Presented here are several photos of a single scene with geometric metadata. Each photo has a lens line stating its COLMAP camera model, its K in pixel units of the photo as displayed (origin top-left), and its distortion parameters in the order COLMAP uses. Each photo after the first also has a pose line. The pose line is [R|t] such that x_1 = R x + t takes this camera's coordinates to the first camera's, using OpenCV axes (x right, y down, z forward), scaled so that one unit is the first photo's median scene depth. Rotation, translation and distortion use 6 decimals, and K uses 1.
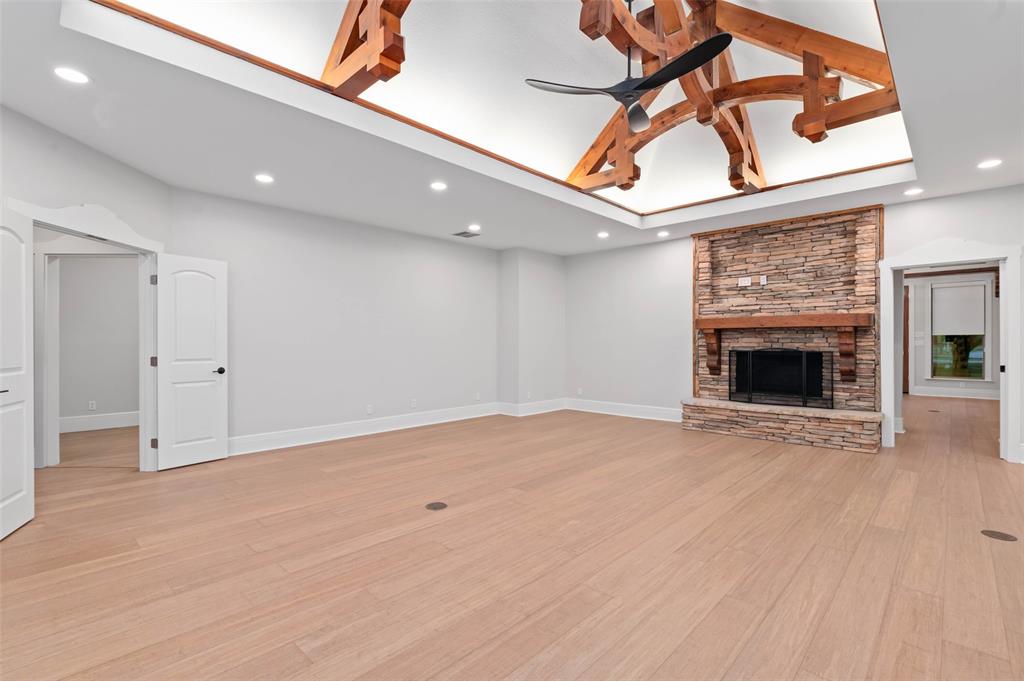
lens RADIAL K [[471.2, 0, 512.2], [0, 471.2, 342.2], [0, 0, 1]] dist [-0.013472, 0.001020]
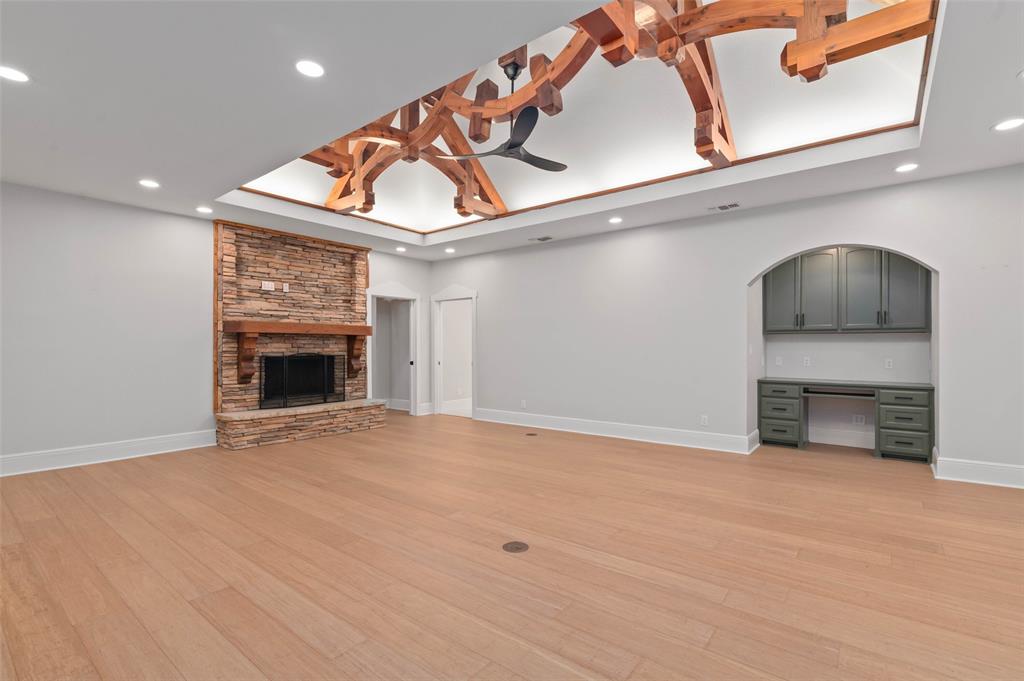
lens RADIAL K [[471.2, 0, 514.1], [0, 471.2, 342.8], [0, 0, 1]] dist [-0.013472, 0.001020]
pose [[-0.098404, 0.011510, 0.995080, -0.564904], [0.000667, 0.999934, -0.011500, 0.001745], [-0.995146, -0.000468, -0.098405, 0.624494]]
